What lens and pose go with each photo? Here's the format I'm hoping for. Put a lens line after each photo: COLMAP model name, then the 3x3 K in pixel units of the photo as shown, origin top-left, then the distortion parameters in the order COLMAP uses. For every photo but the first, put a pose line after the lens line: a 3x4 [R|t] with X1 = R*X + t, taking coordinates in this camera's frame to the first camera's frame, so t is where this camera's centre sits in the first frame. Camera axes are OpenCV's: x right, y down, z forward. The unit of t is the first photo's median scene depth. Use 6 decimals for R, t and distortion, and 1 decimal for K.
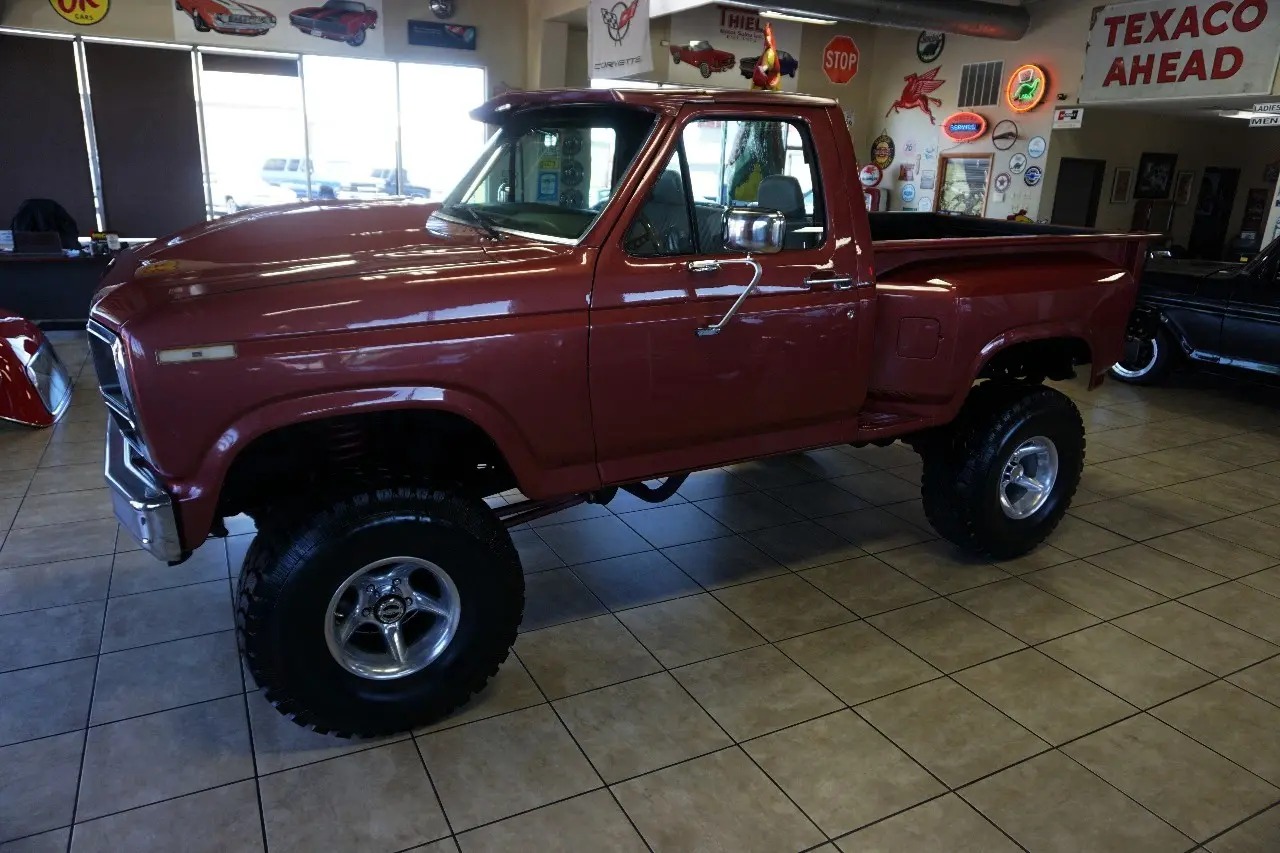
lens RADIAL K [[851.8, 0, 641.7], [0, 851.8, 423.4], [0, 0, 1]] dist [-0.028398, 0.021522]
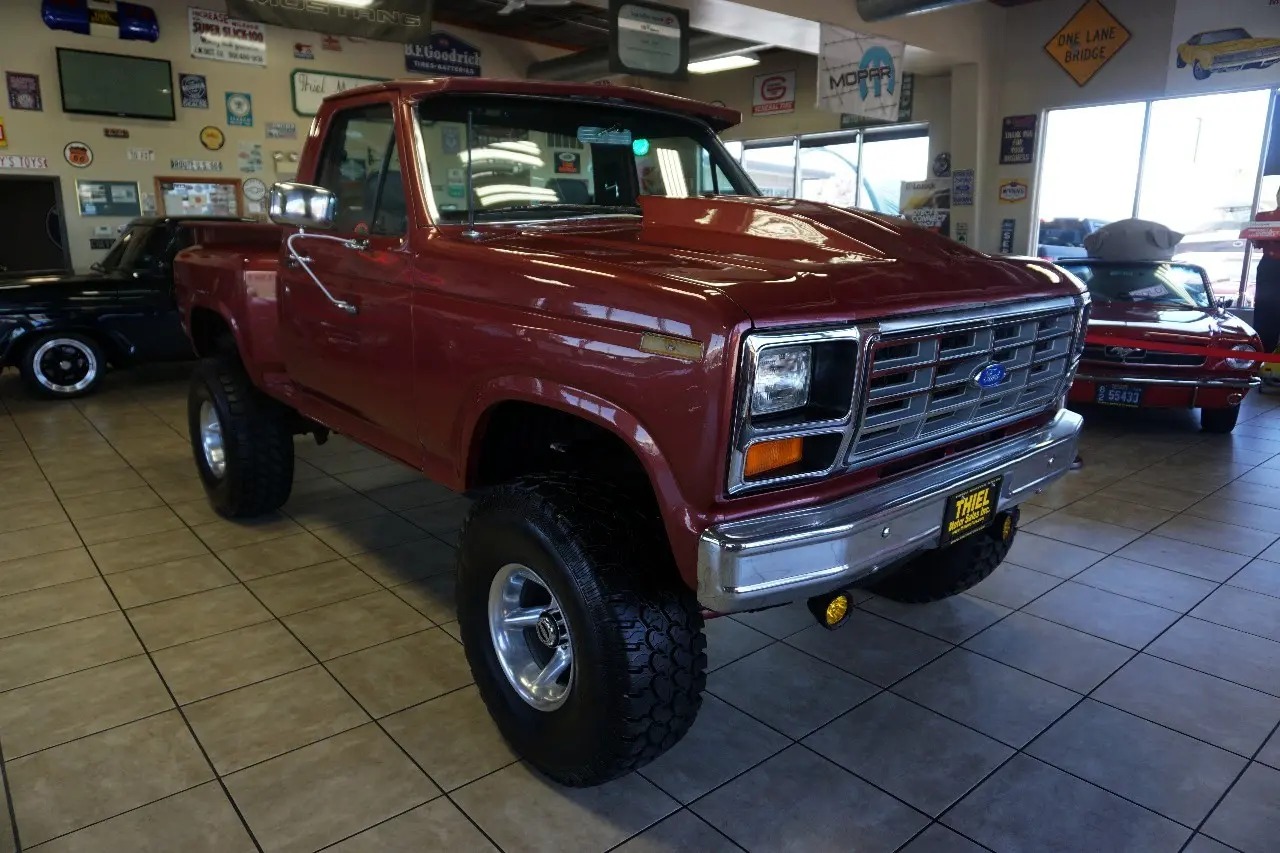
lens RADIAL K [[835.7, 0, 634.5], [0, 835.7, 427.1], [0, 0, 1]] dist [-0.028059, 0.021919]
pose [[-0.227339, -0.255447, 0.939715, -0.350413], [0.266477, 0.911832, 0.312334, -0.102958], [-0.936647, 0.321418, -0.139224, 0.386469]]
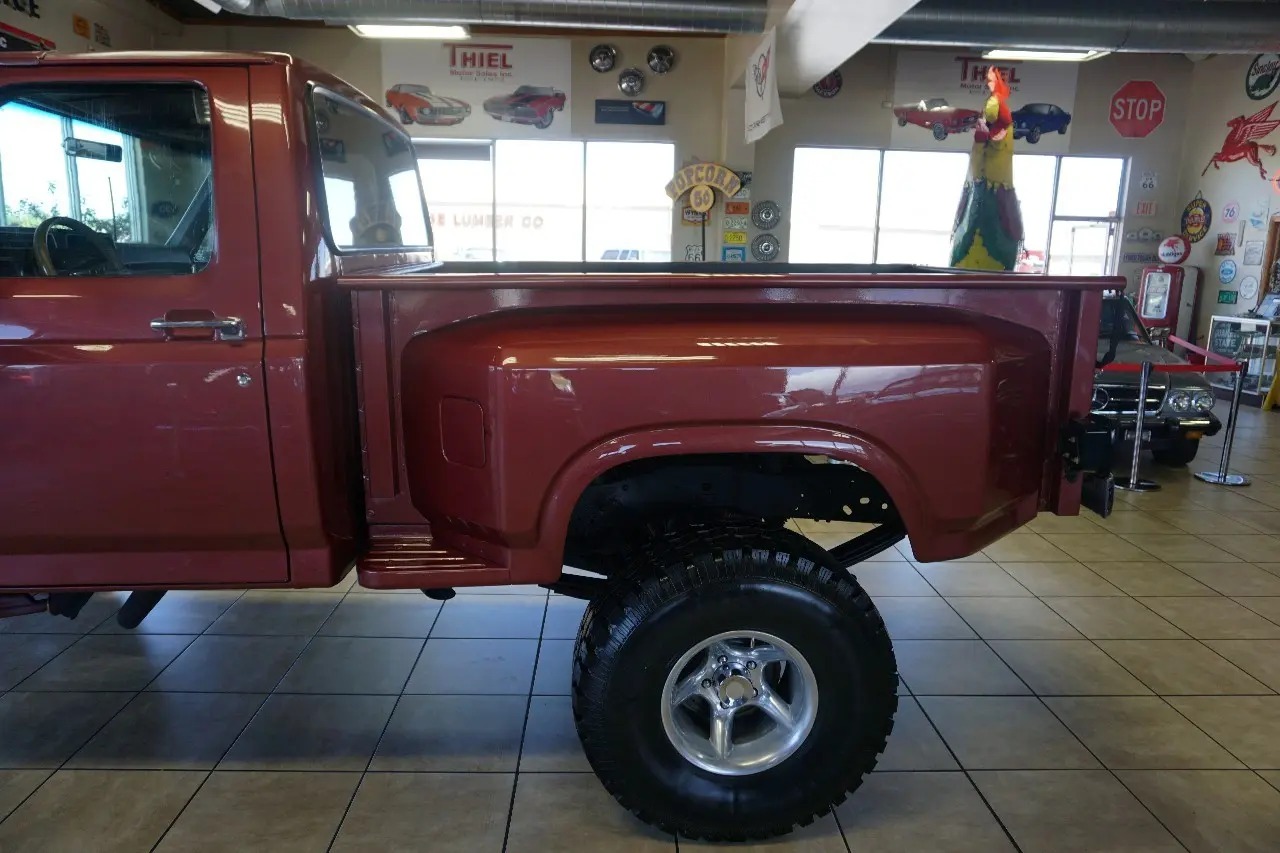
lens RADIAL K [[835.7, 0, 637.9], [0, 835.7, 434.1], [0, 0, 1]] dist [-0.028059, 0.021919]
pose [[0.901325, 0.075549, -0.426503, 0.224539], [-0.115701, 0.990885, -0.068989, -0.021805], [0.417404, 0.111529, 0.901851, 0.177277]]
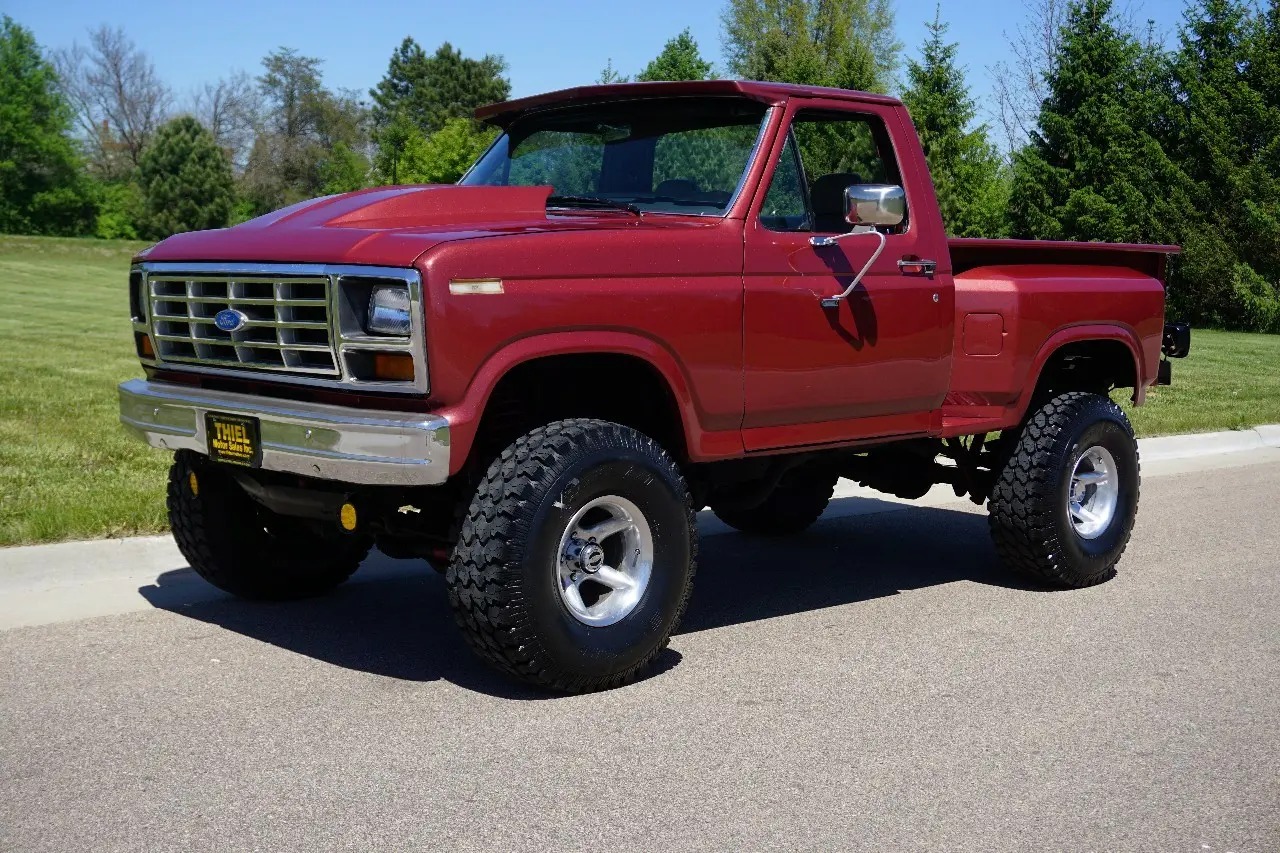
lens RADIAL K [[1562.8, 0, 642.3], [0, 1562.8, 425.3], [0, 0, 1]] dist [0.025559, 0.000000]
pose [[0.965990, -0.028660, 0.256986, -0.173785], [0.075378, 0.981885, -0.173837, 0.095993], [-0.247349, 0.187296, 0.950652, -0.199937]]
